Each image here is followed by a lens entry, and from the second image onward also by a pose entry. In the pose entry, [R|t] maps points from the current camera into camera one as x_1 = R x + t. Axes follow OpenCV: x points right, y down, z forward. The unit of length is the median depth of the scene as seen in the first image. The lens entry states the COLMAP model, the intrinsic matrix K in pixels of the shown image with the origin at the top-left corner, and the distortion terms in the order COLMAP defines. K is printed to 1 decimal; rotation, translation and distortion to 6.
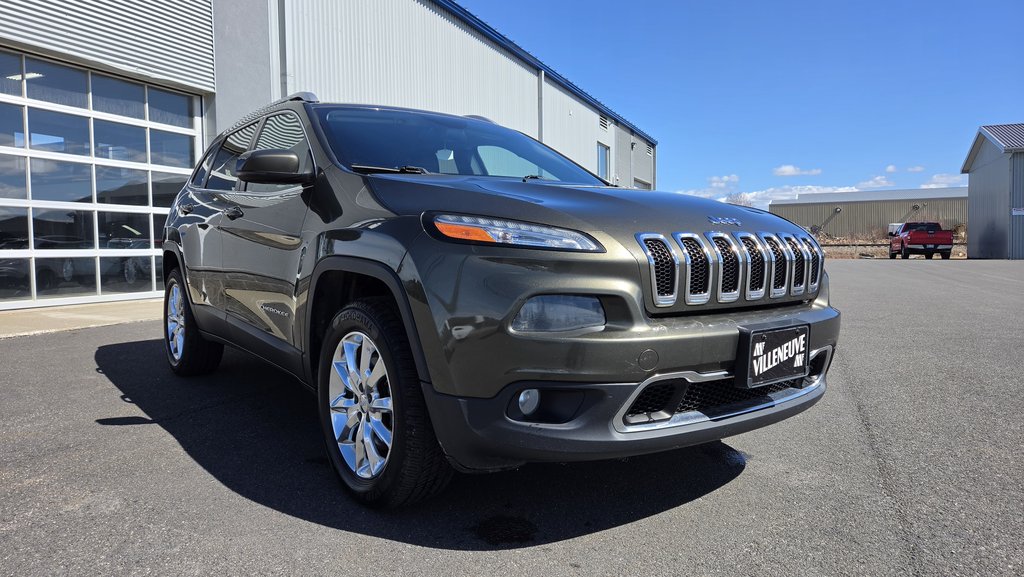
lens RADIAL K [[684.3, 0, 516.4], [0, 684.3, 285.4], [0, 0, 1]] dist [0.076833, -0.069983]
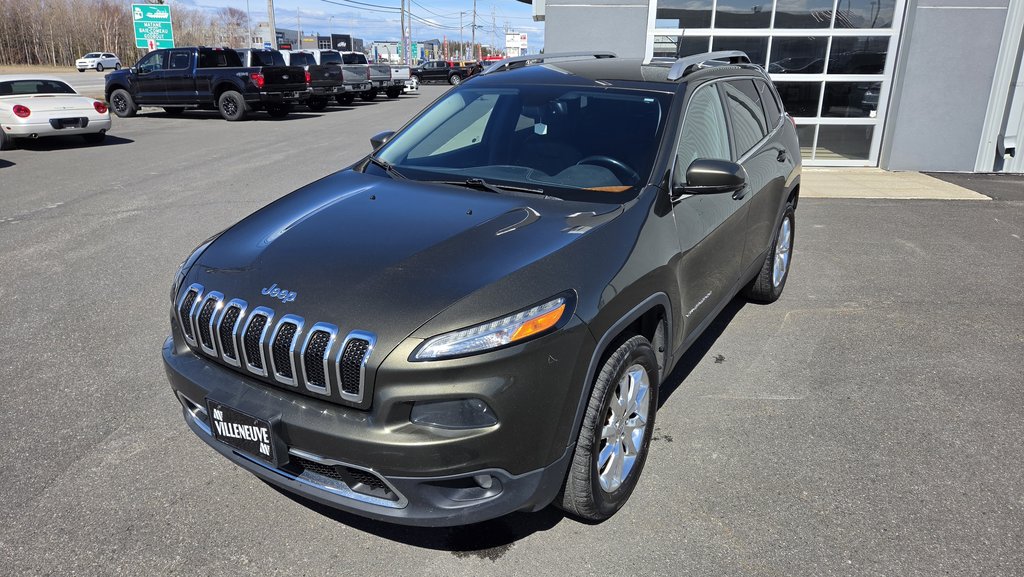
lens RADIAL K [[684.3, 0, 516.4], [0, 684.3, 285.4], [0, 0, 1]] dist [0.076833, -0.069983]
pose [[0.343733, 0.309464, -0.886611, 1.361946], [-0.075620, 0.950196, 0.302341, -0.453525], [0.936018, -0.036879, 0.350015, 1.003271]]
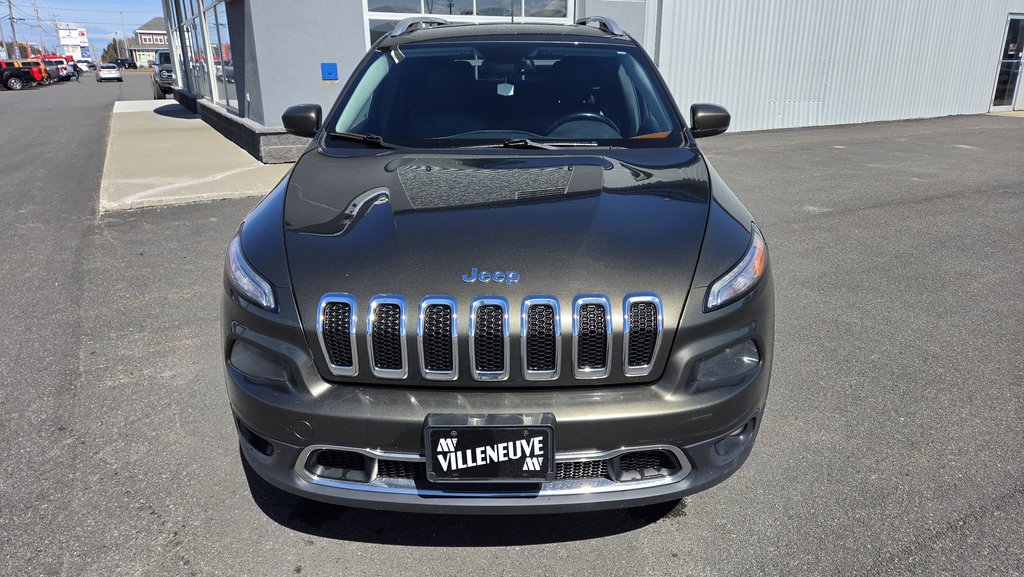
lens RADIAL K [[684.3, 0, 516.4], [0, 684.3, 285.4], [0, 0, 1]] dist [0.076833, -0.069983]
pose [[0.789082, 0.198361, -0.581380, 0.826763], [-0.043541, 0.962109, 0.269166, -0.313581], [0.612743, -0.187080, 0.767819, 0.406050]]
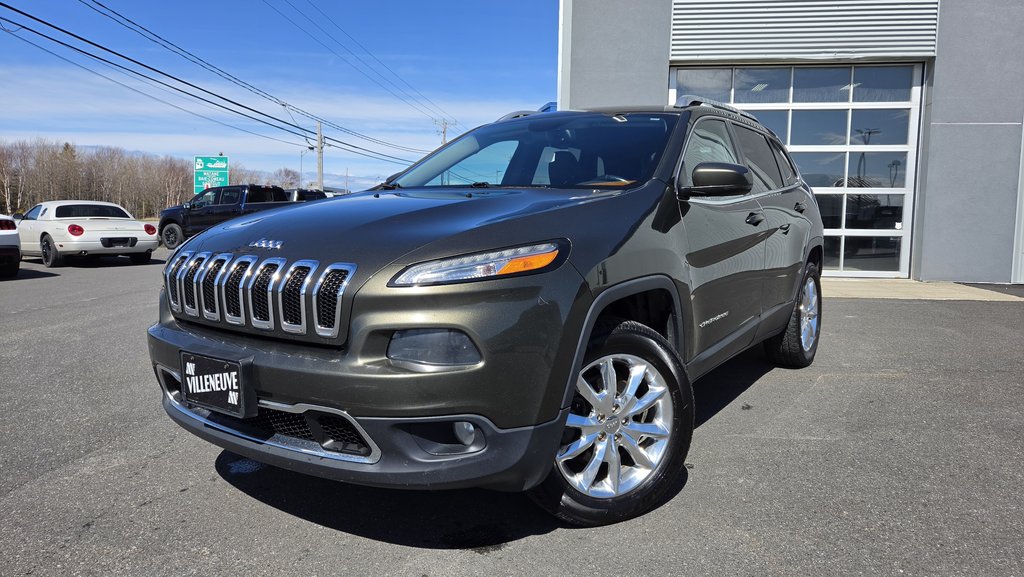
lens RADIAL K [[684.3, 0, 516.4], [0, 684.3, 285.4], [0, 0, 1]] dist [0.076833, -0.069983]
pose [[0.298783, 0.112002, -0.947726, 1.396747], [-0.069129, 0.993020, 0.095561, -0.158574], [0.951814, 0.036963, 0.304441, 1.078032]]
